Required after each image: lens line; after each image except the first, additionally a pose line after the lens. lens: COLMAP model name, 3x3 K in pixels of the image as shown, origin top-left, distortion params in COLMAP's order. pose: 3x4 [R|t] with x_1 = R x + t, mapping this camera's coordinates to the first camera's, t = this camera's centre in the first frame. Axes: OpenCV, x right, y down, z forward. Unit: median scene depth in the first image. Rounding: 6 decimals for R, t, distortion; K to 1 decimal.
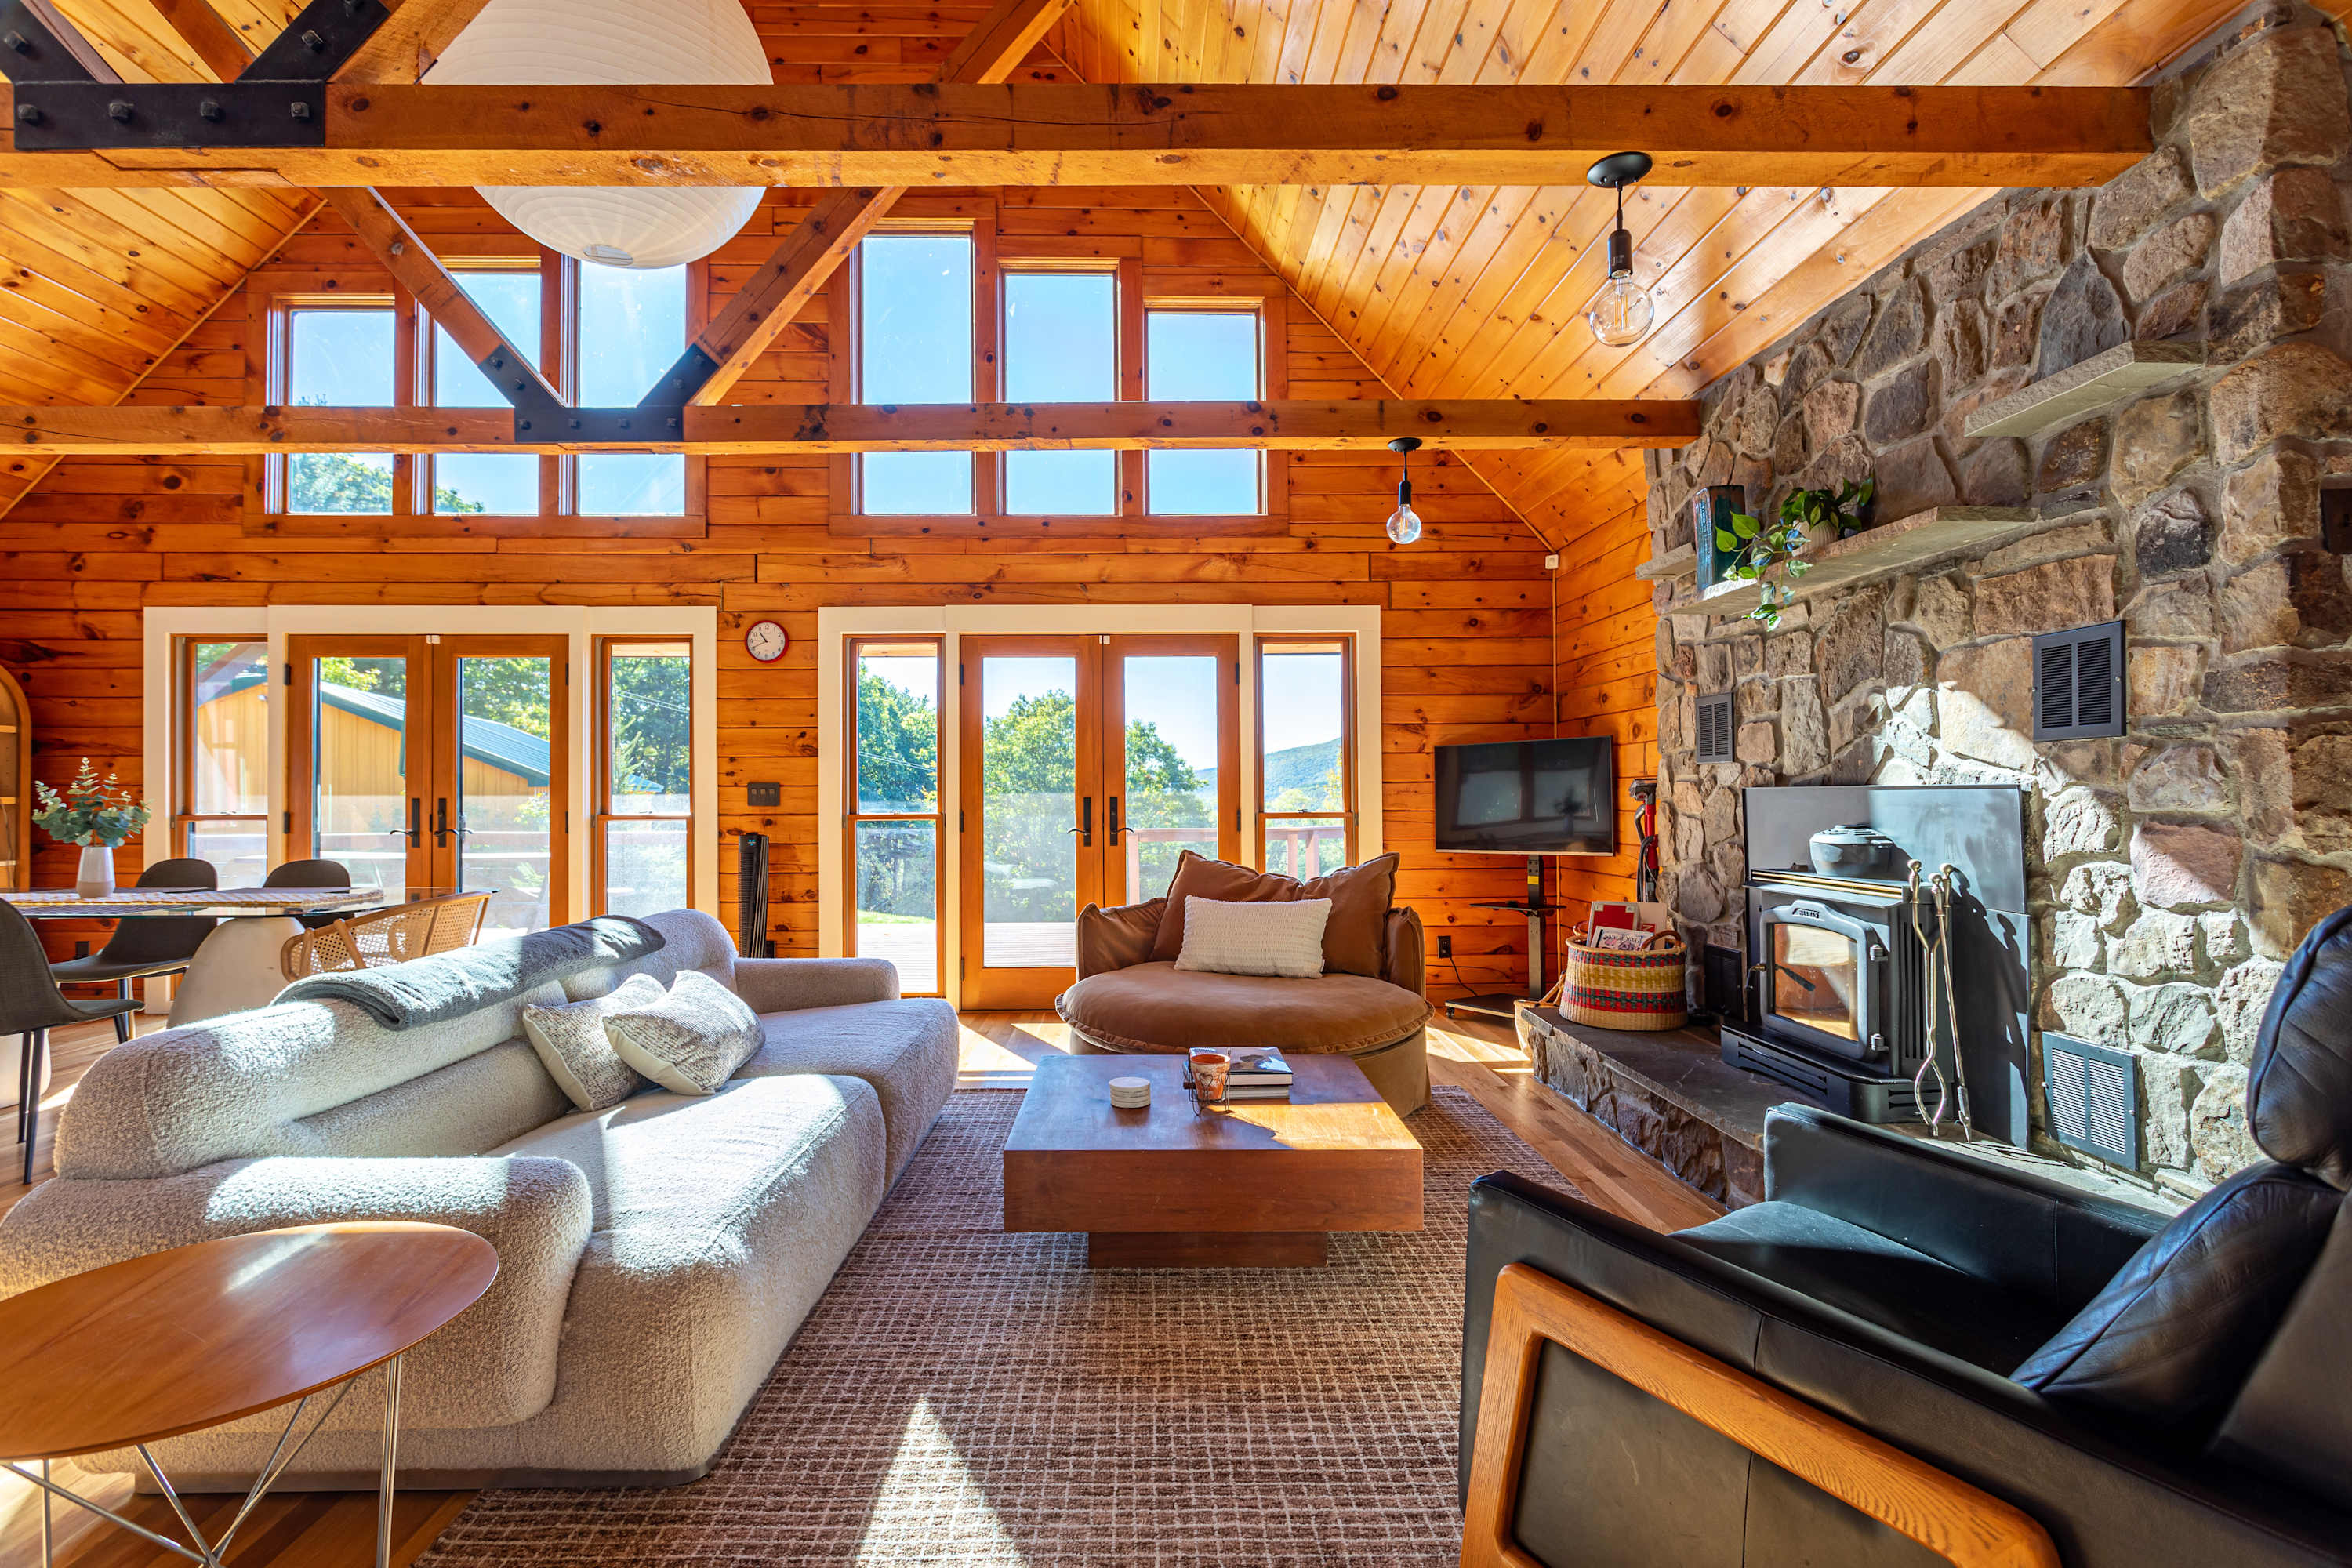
lens RADIAL K [[1062.8, 0, 1078.1], [0, 1062.8, 769.3], [0, 0, 1]] dist [-0.003055, 0.000259]
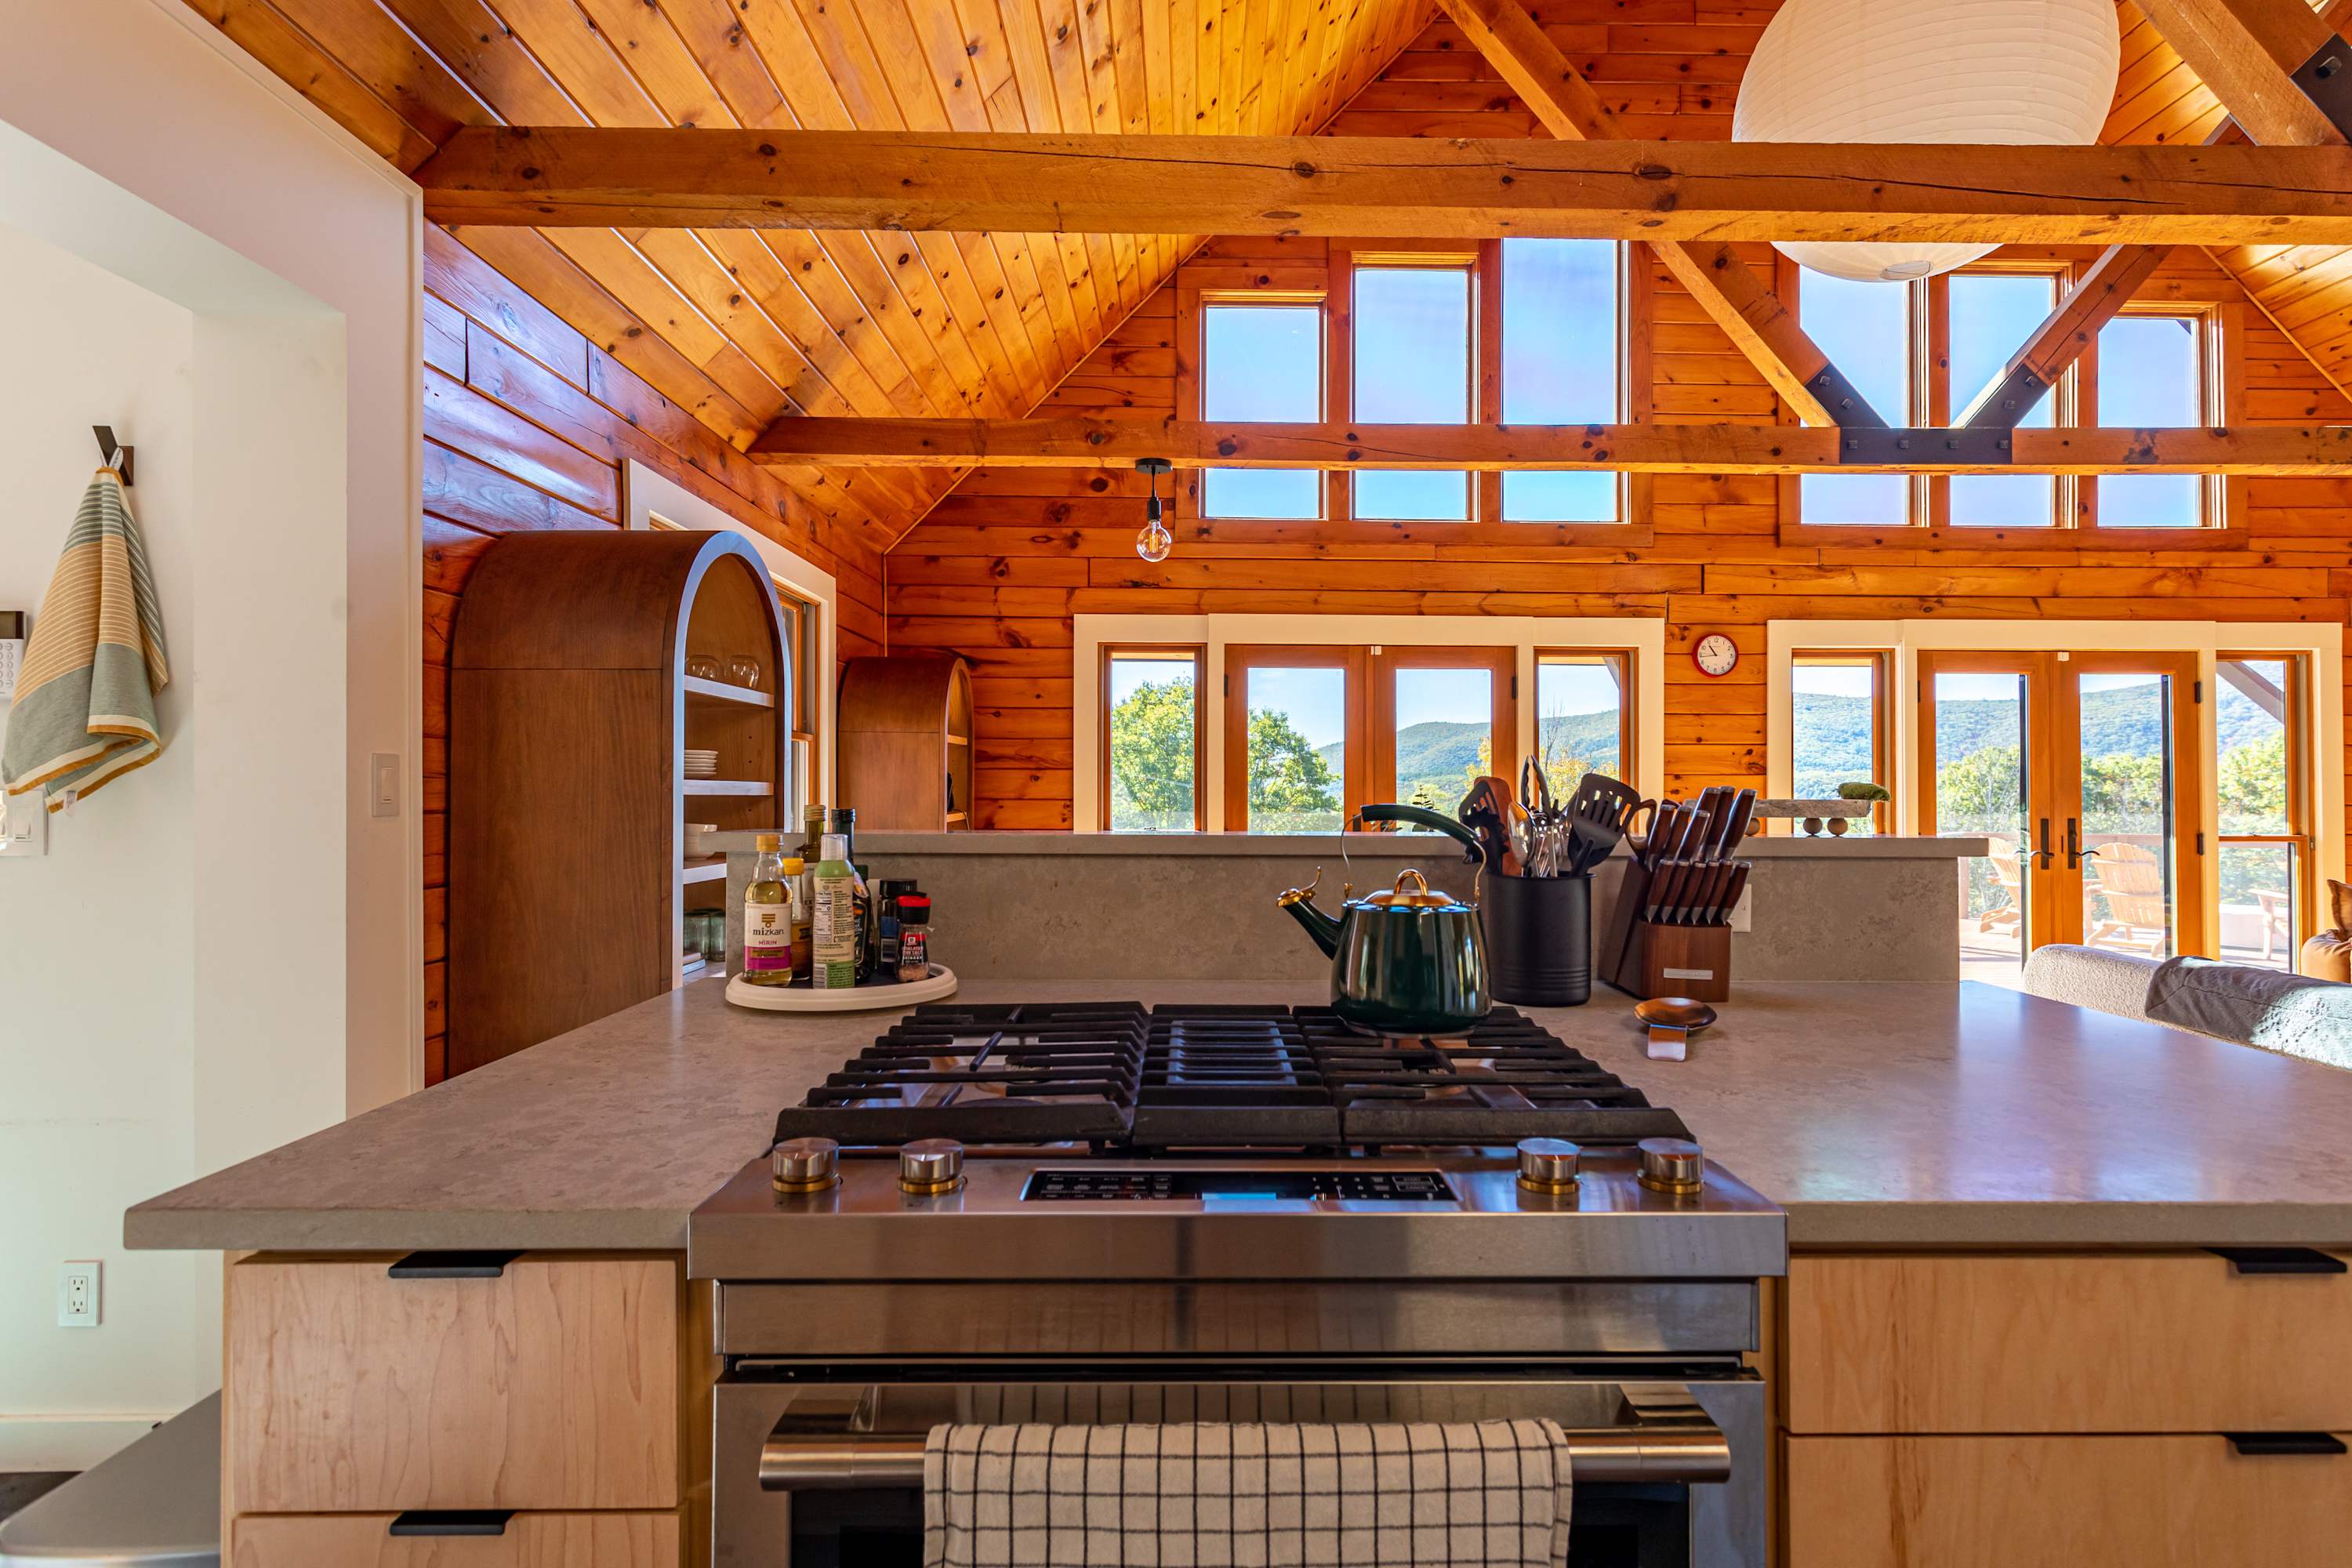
lens RADIAL K [[1107.6, 0, 1265.4], [0, 1107.6, 765.2], [0, 0, 1]] dist [0.000277, 0.002924]
pose [[0.999937, 0.006987, 0.008734, -0.726450], [-0.006992, 0.999975, 0.000536, -0.017616], [-0.008730, -0.000597, 0.999962, -0.009597]]
